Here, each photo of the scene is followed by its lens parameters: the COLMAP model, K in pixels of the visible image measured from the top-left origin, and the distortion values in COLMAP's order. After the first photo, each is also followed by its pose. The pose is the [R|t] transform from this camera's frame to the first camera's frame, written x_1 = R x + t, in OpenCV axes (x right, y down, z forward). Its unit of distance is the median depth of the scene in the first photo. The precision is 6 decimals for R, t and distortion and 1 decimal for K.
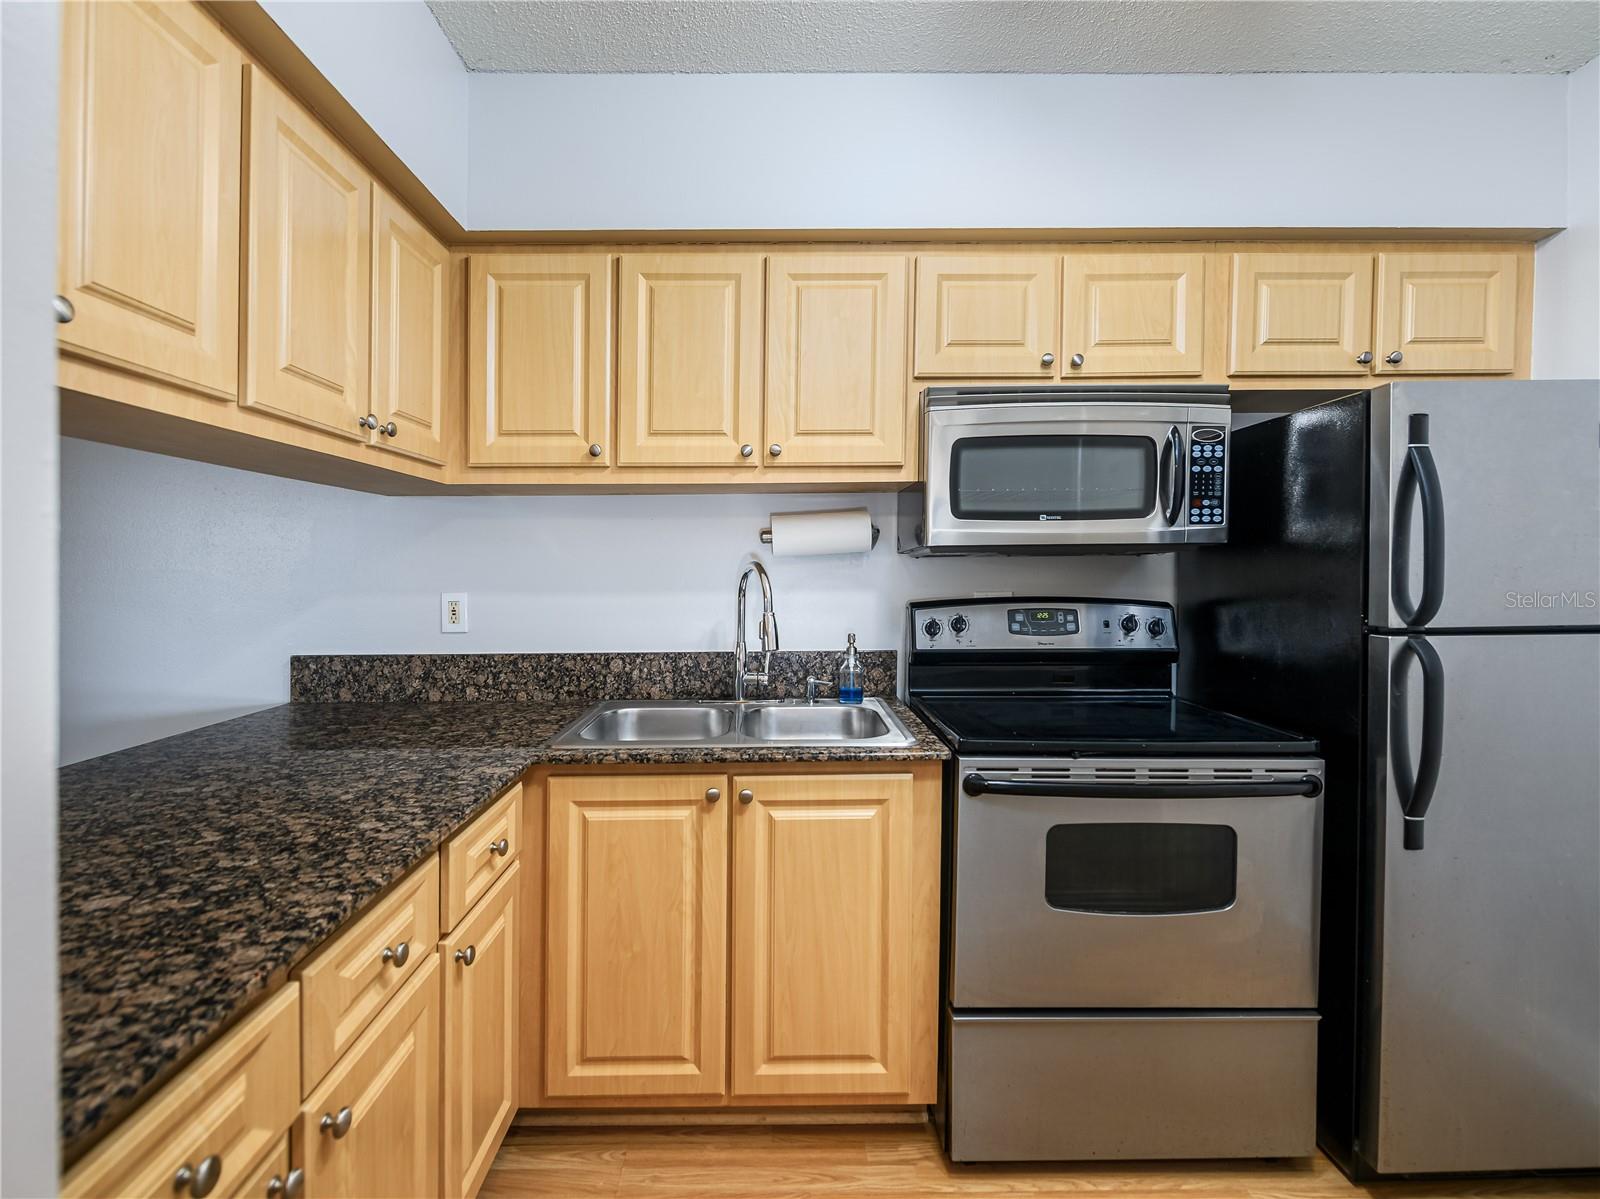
lens RADIAL K [[734.5, 0, 810.7], [0, 734.5, 563.2], [0, 0, 1]] dist [-0.011871, -0.000106]
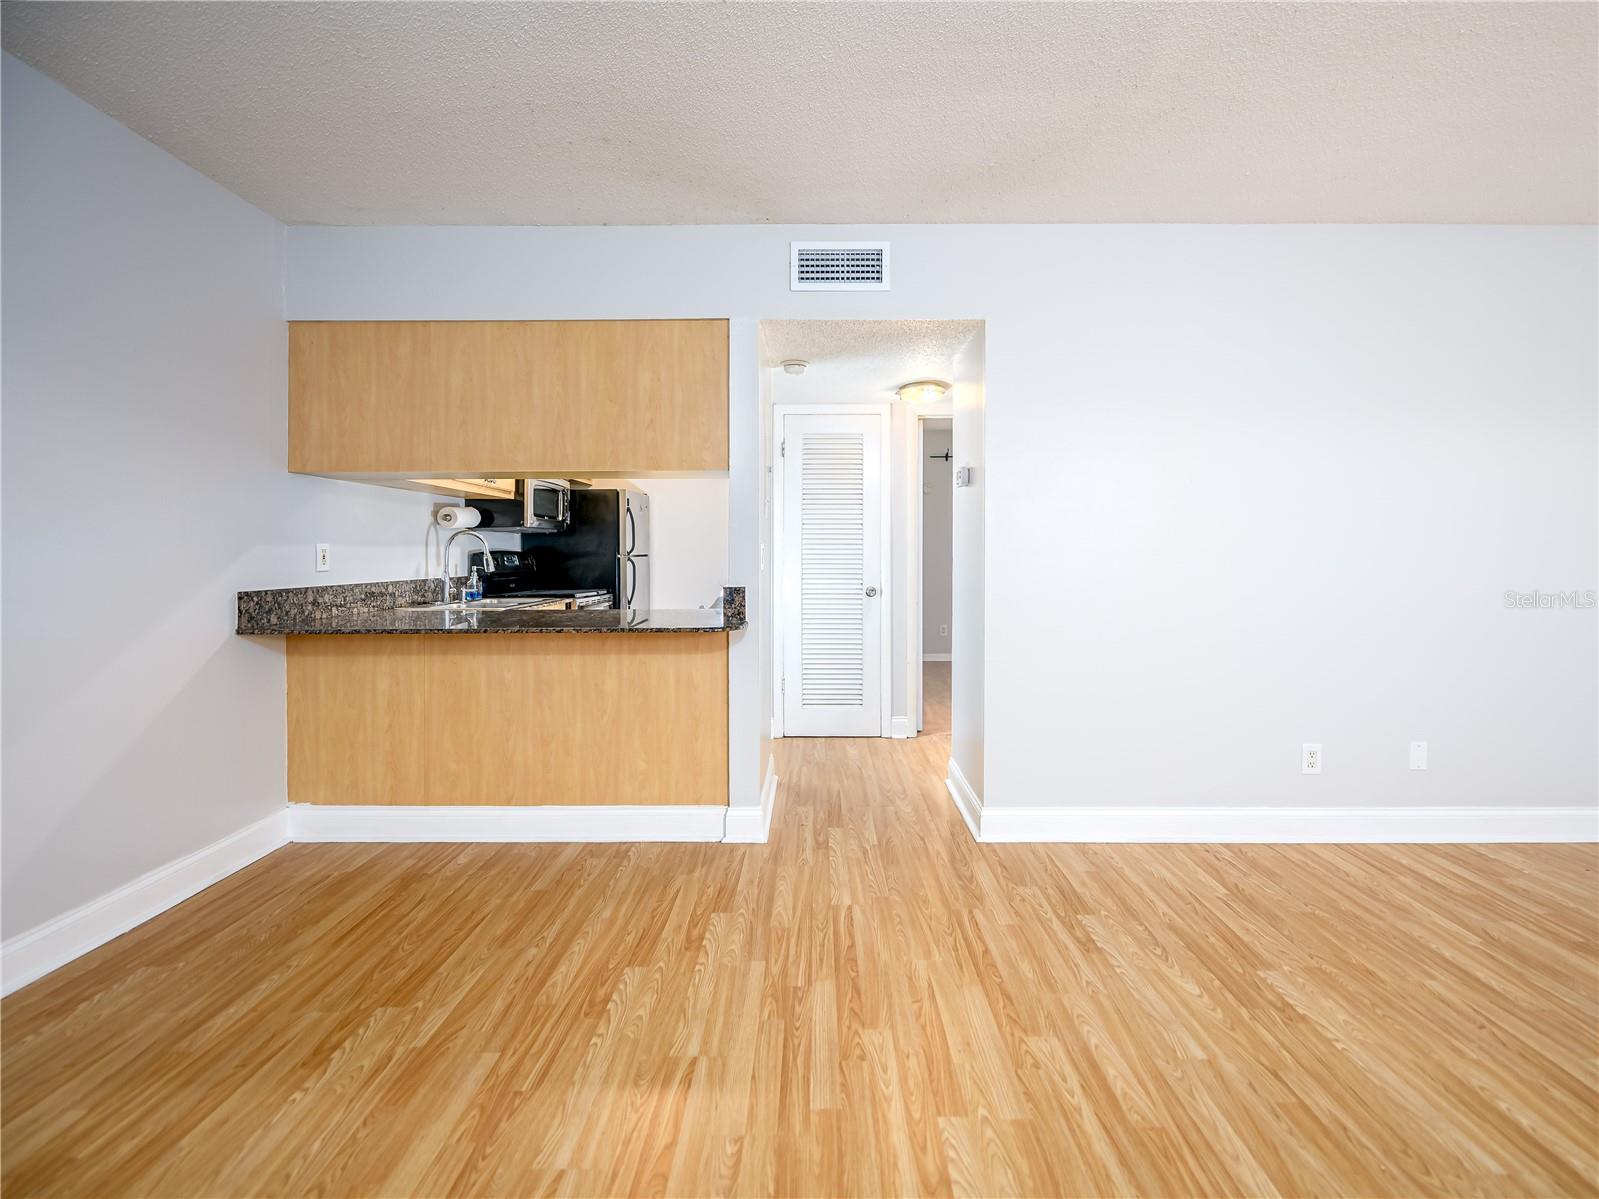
lens RADIAL K [[734.0, 0, 810.2], [0, 734.0, 563.2], [0, 0, 1]] dist [-0.011871, -0.000106]
pose [[0.063830, -0.014857, 0.997850, -1.885615], [0.006519, 0.999874, 0.014470, 0.064990], [-0.997939, 0.005582, 0.063919, -0.059897]]
